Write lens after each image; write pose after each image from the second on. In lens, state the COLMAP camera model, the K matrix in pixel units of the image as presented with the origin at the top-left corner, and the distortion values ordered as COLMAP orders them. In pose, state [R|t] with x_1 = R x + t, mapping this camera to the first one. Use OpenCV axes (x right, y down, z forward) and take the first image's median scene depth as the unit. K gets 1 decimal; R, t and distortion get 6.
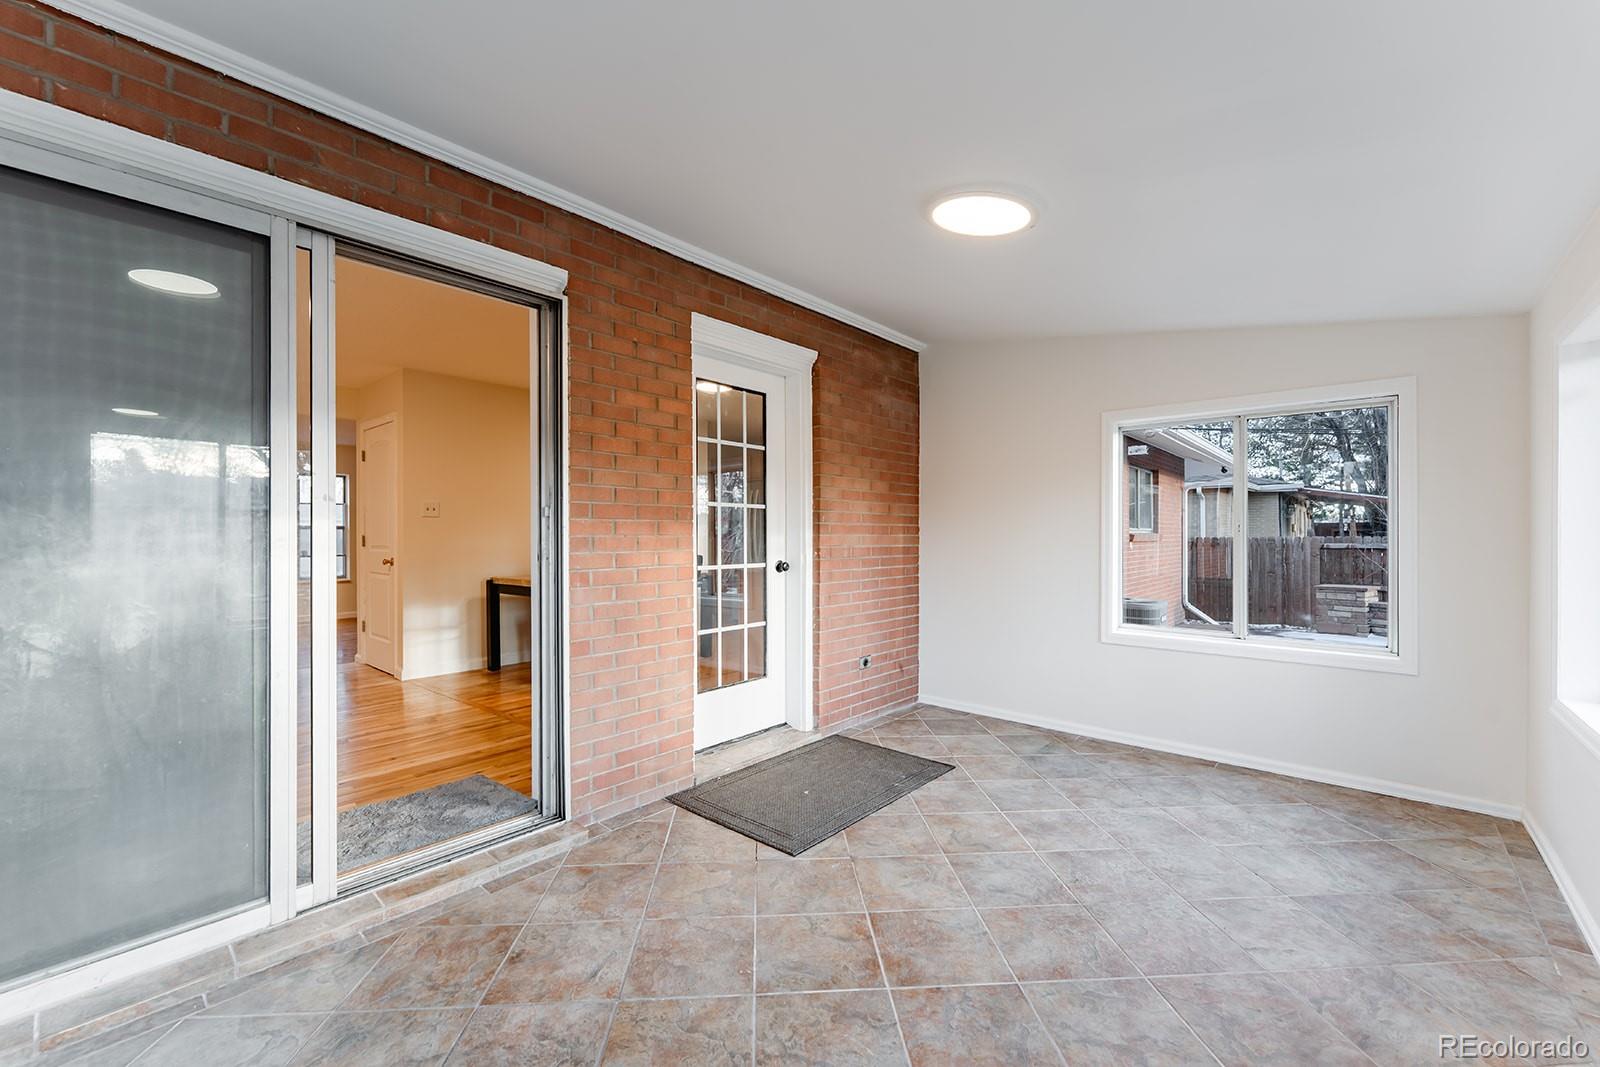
lens RADIAL K [[639.9, 0, 796.1], [0, 639.9, 530.1], [0, 0, 1]] dist [-0.003929, 0.000277]
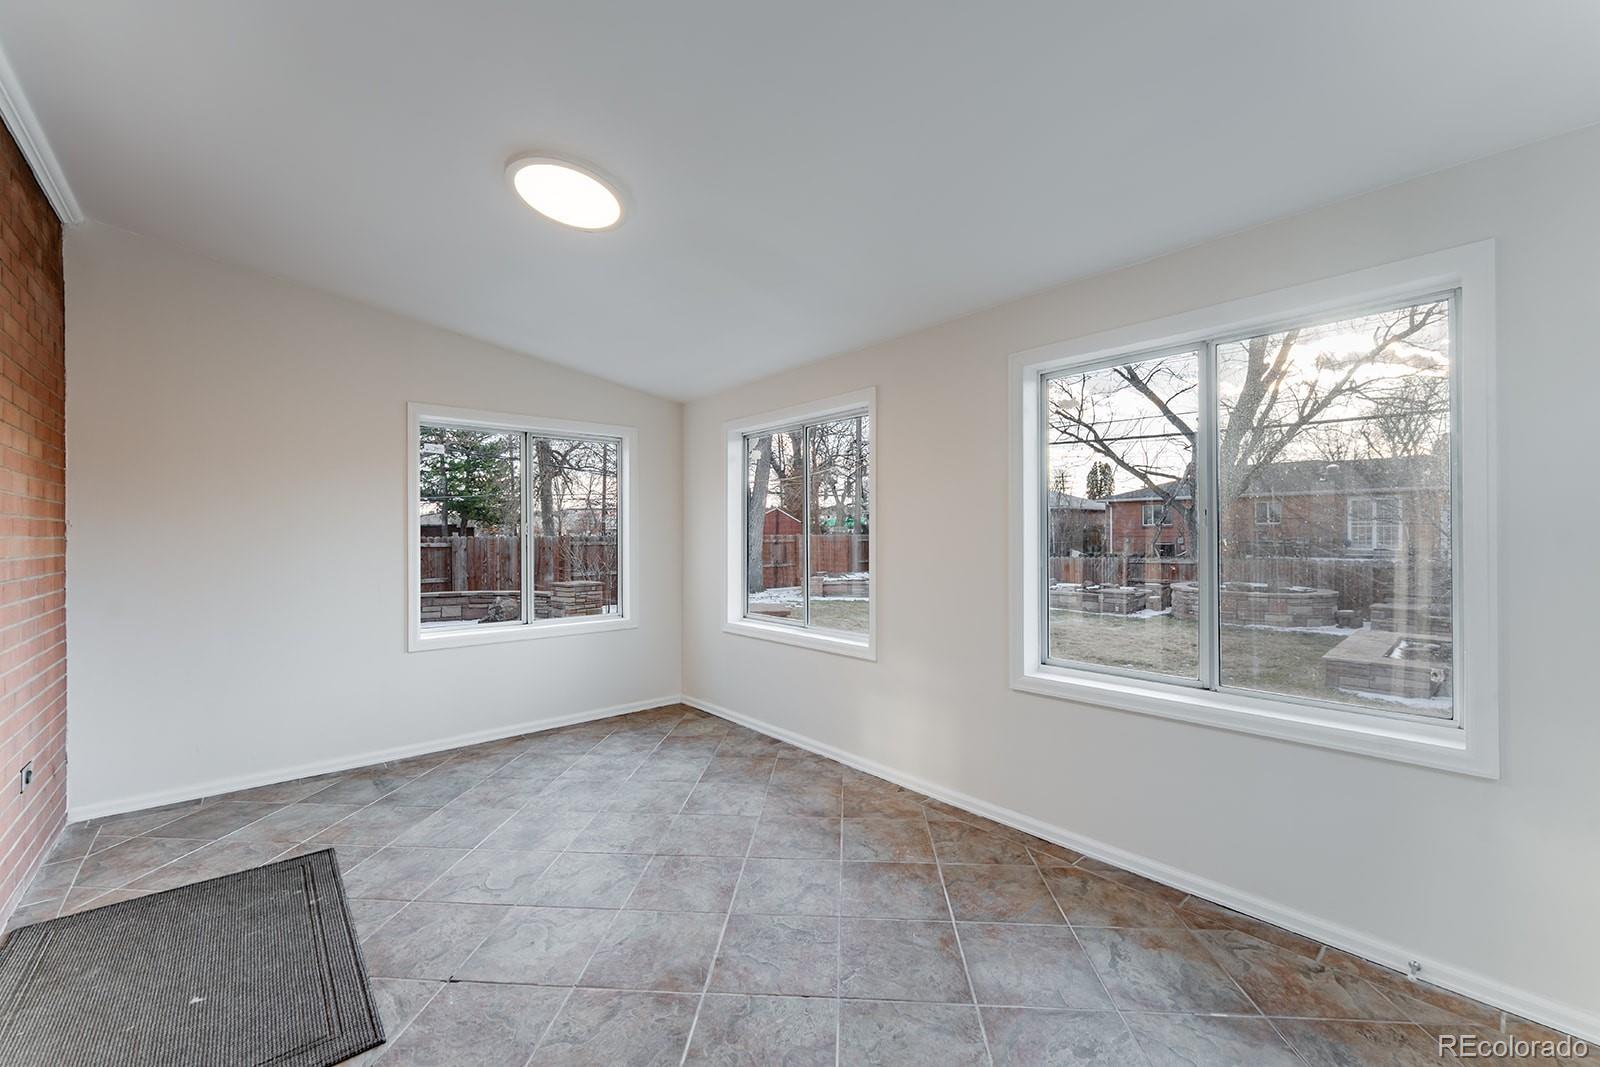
lens RADIAL K [[639.9, 0, 804.8], [0, 639.9, 530.7], [0, 0, 1]] dist [-0.003929, 0.000277]
pose [[0.134408, 0.003672, 0.990919, -0.411751], [-0.002818, 0.999991, -0.003323, 0.003499], [-0.990922, -0.002346, 0.134417, 0.361907]]
